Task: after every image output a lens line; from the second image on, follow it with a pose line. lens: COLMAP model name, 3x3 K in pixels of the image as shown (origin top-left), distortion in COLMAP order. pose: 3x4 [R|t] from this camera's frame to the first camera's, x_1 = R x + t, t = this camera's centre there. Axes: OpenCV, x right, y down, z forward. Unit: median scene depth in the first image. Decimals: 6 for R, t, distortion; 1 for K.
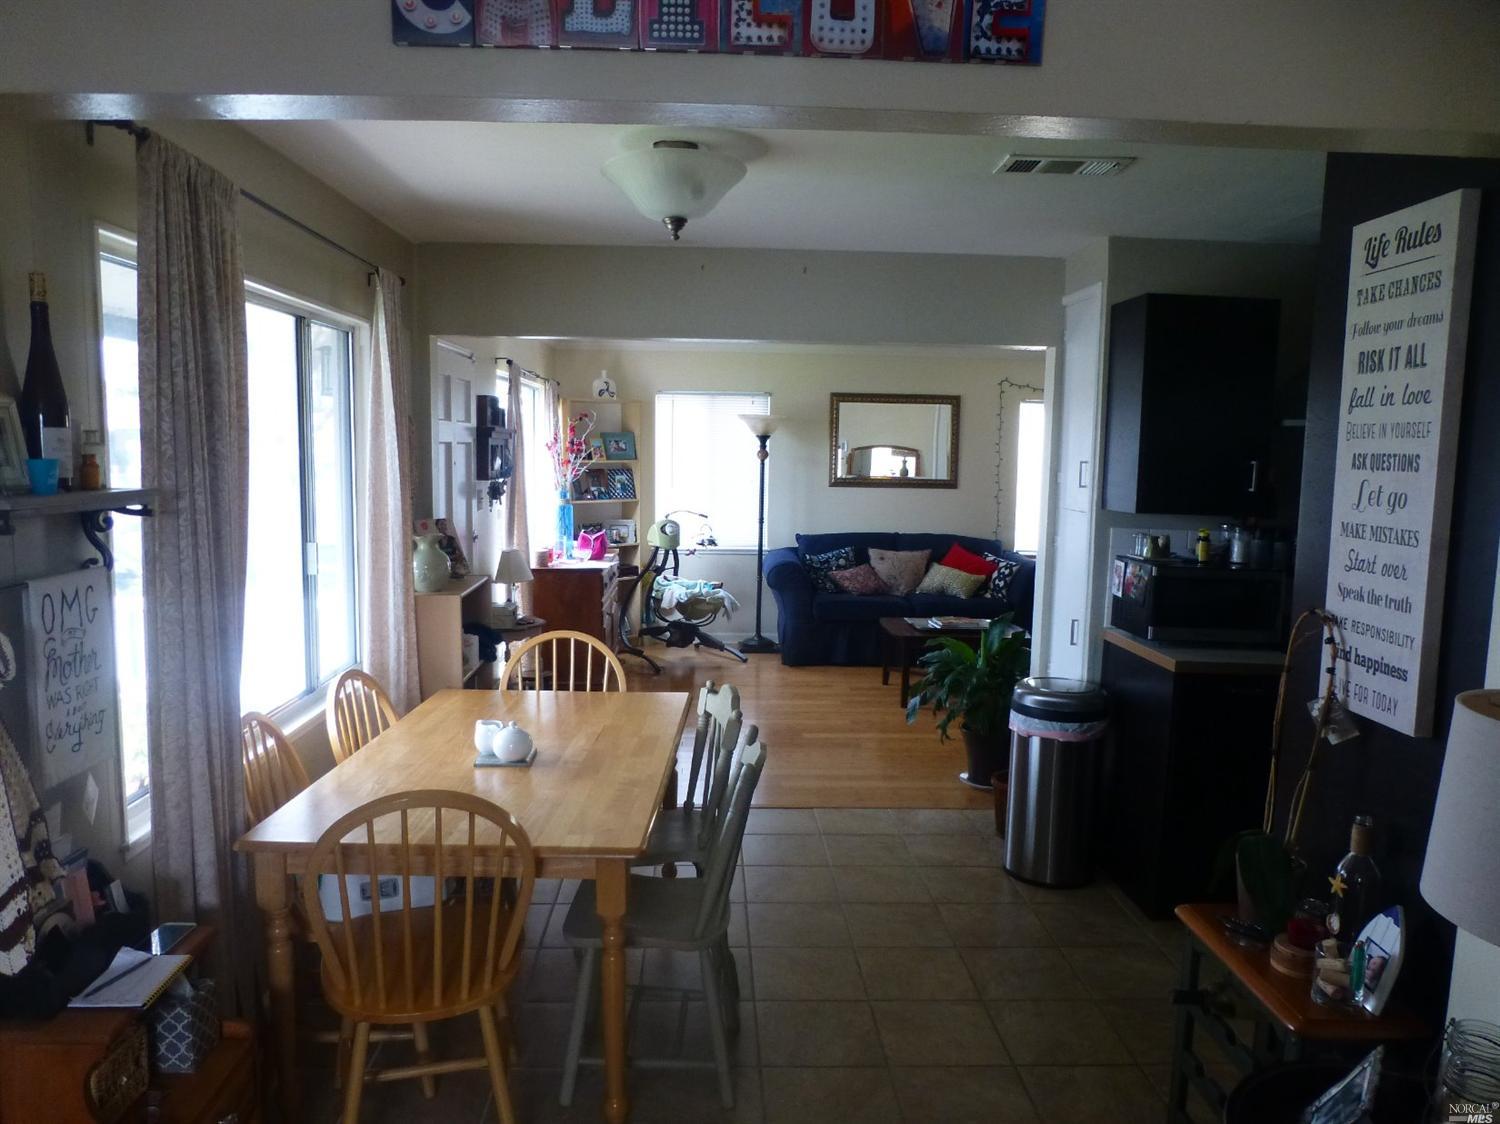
lens RADIAL K [[1087.5, 0, 750.0], [0, 1087.5, 562.0], [0, 0, 1]] dist [-0.004544, -0.045512]
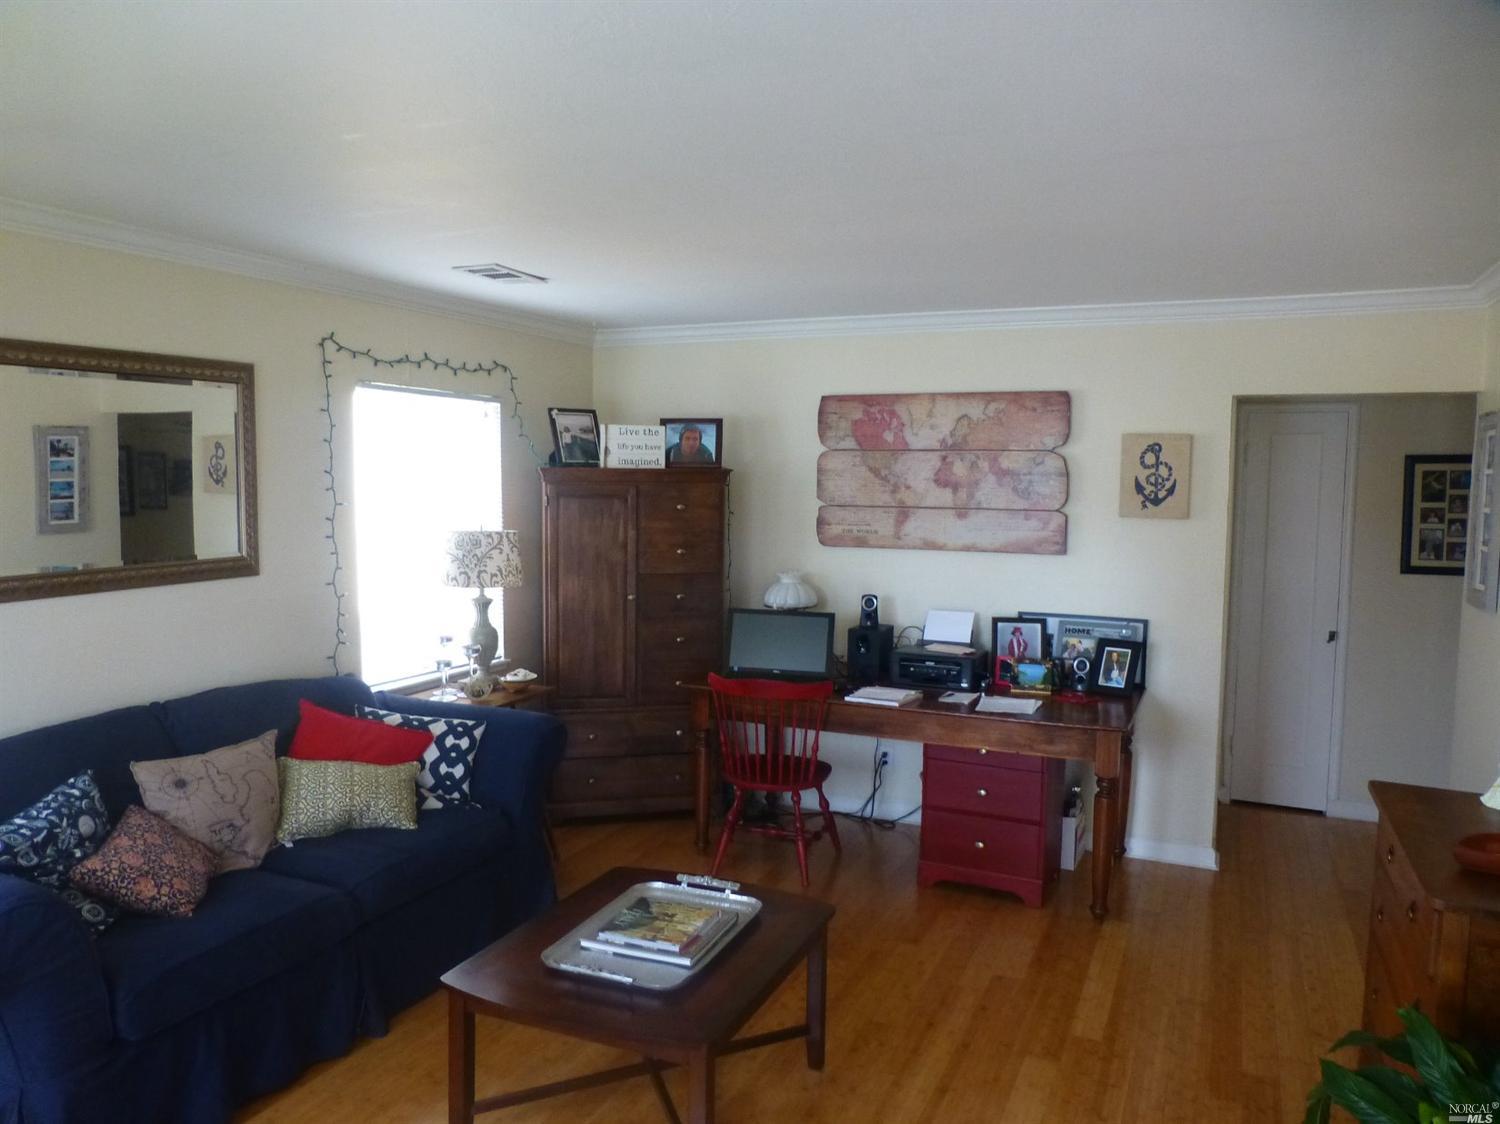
lens RADIAL K [[1087.5, 0, 750.0], [0, 1087.5, 562.0], [0, 0, 1]] dist [-0.004544, -0.045512]
pose [[0.459297, -0.095716, 0.883111, -0.110512], [0.109899, 0.992662, 0.050432, -0.076313], [-0.881458, 0.073890, 0.466446, 0.645486]]
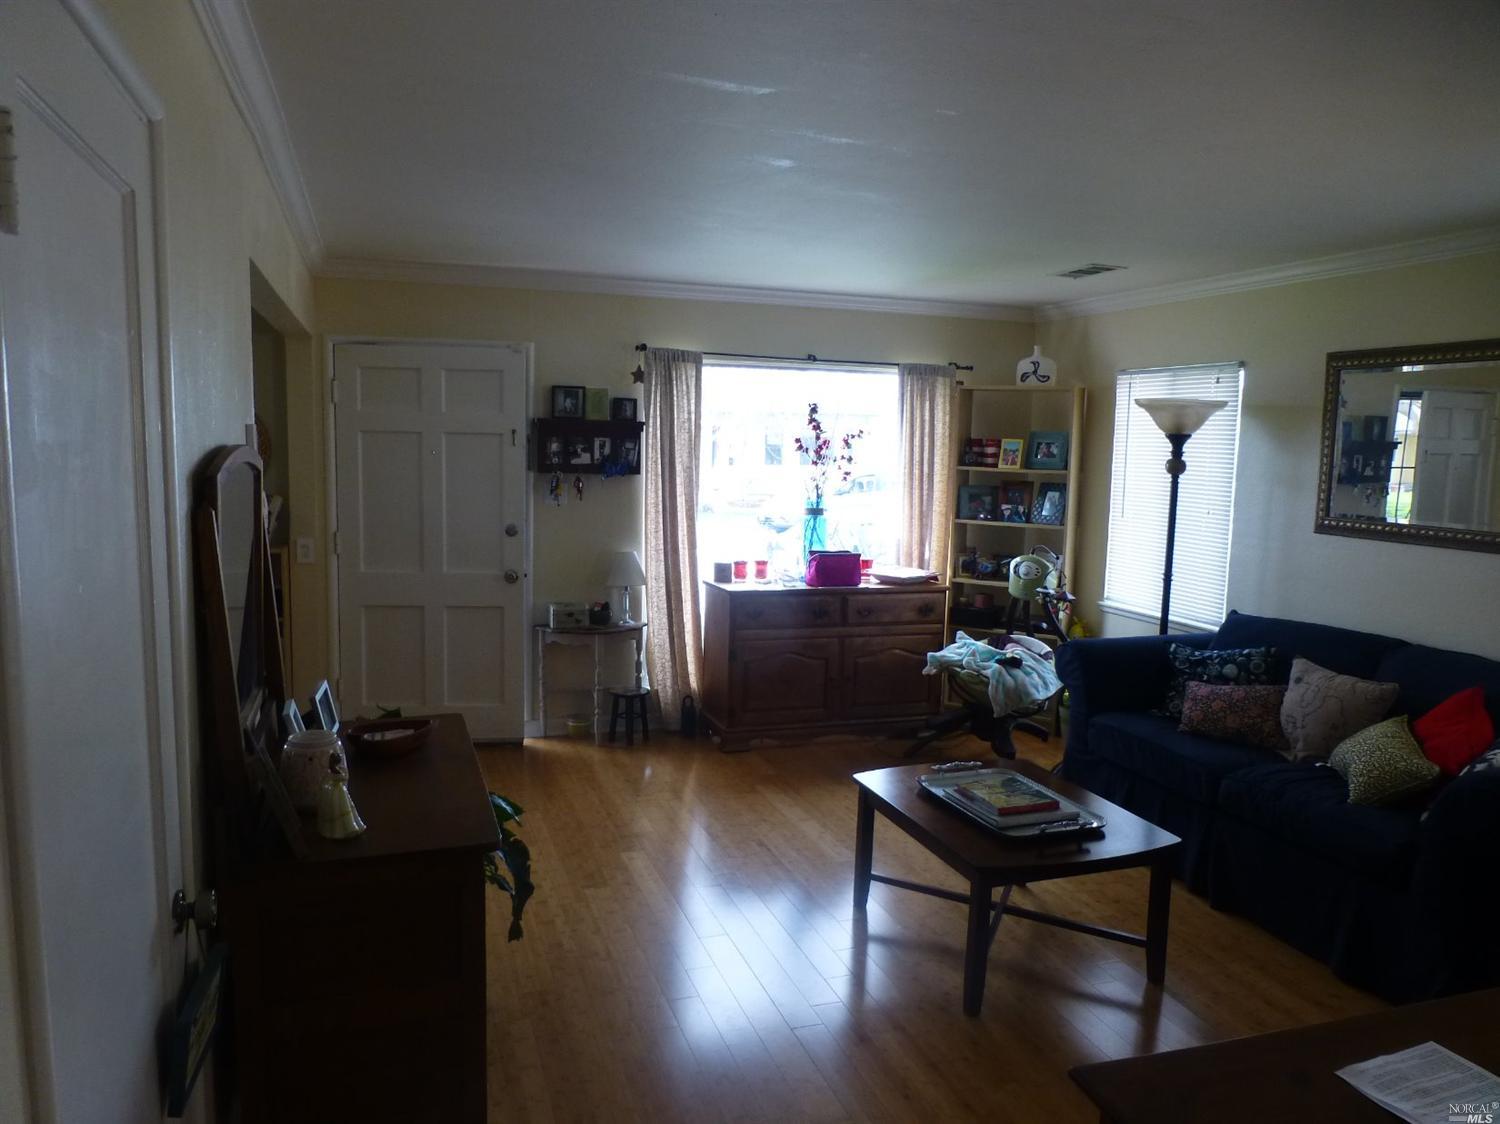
lens RADIAL K [[1088.9, 0, 750.0], [0, 1088.9, 562.0], [0, 0, 1]] dist [-0.020384, 0.000733]
pose [[0.284948, 0.102931, -0.953000, 0.511176], [-0.142220, 0.987753, 0.064161, -0.052372], [0.947934, 0.117253, 0.296098, 0.612089]]
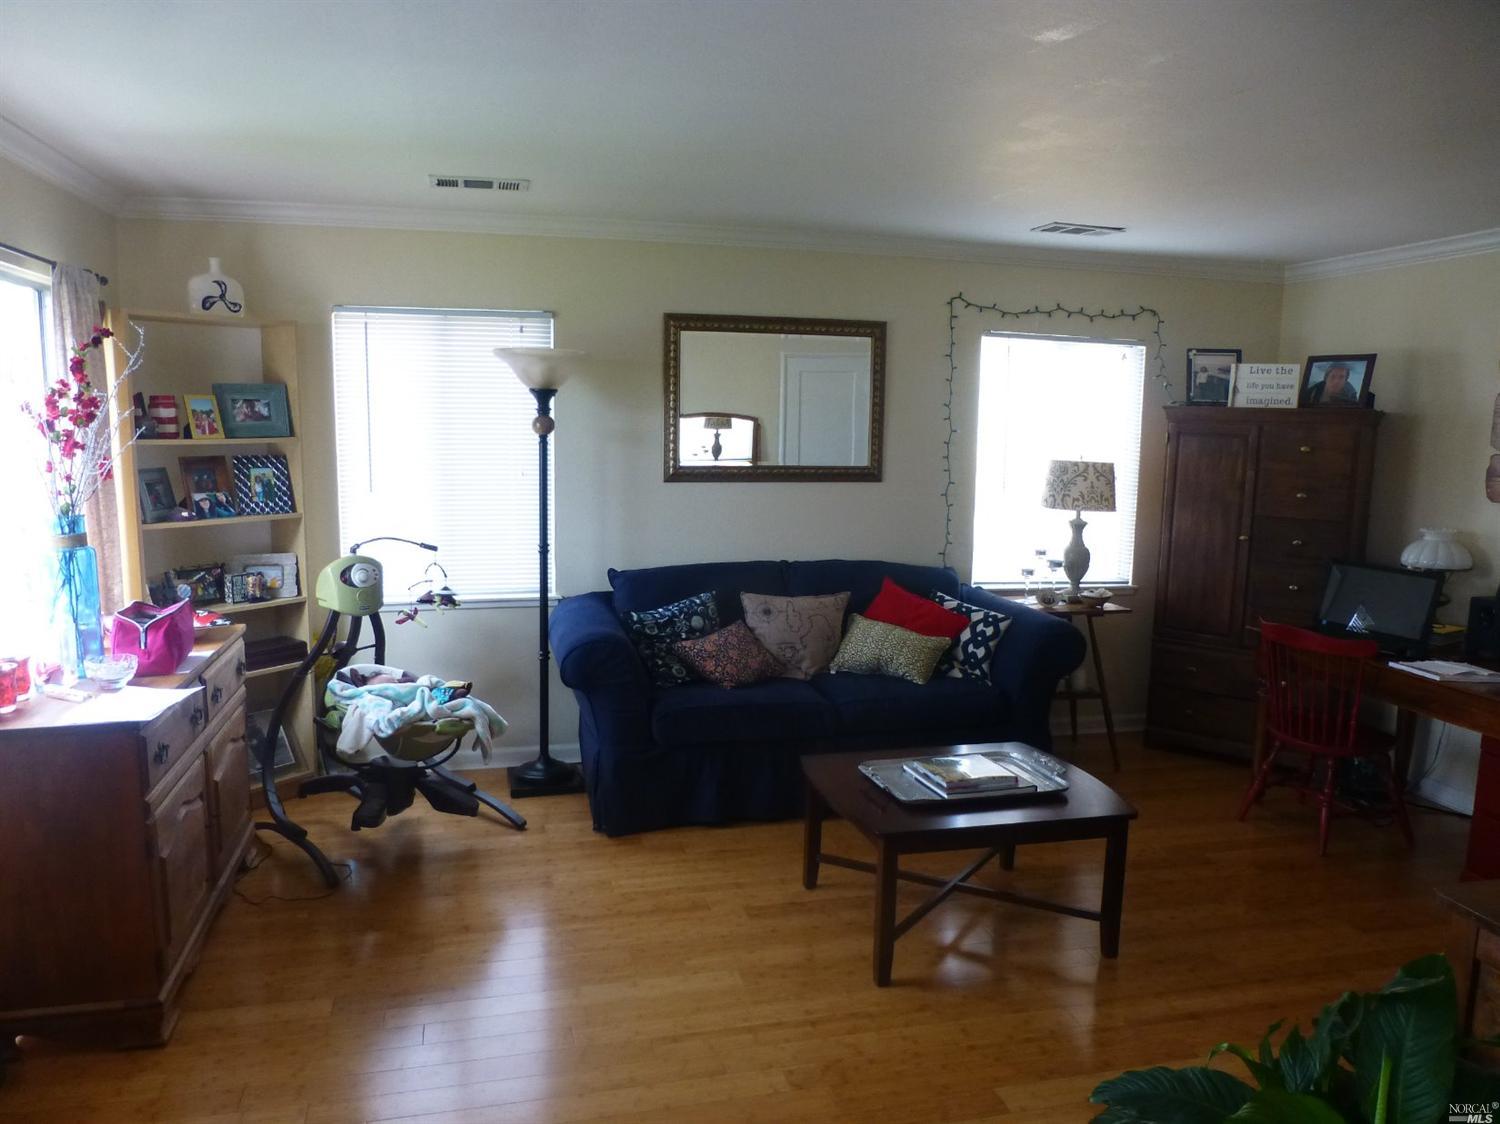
lens RADIAL K [[1088.9, 0, 750.0], [0, 1088.9, 562.0], [0, 0, 1]] dist [-0.020384, 0.000733]
pose [[0.978623, -0.030679, 0.203360, 0.000567], [0.025653, 0.999298, 0.027303, -0.044028], [-0.204055, -0.021502, 0.978723, 0.457683]]
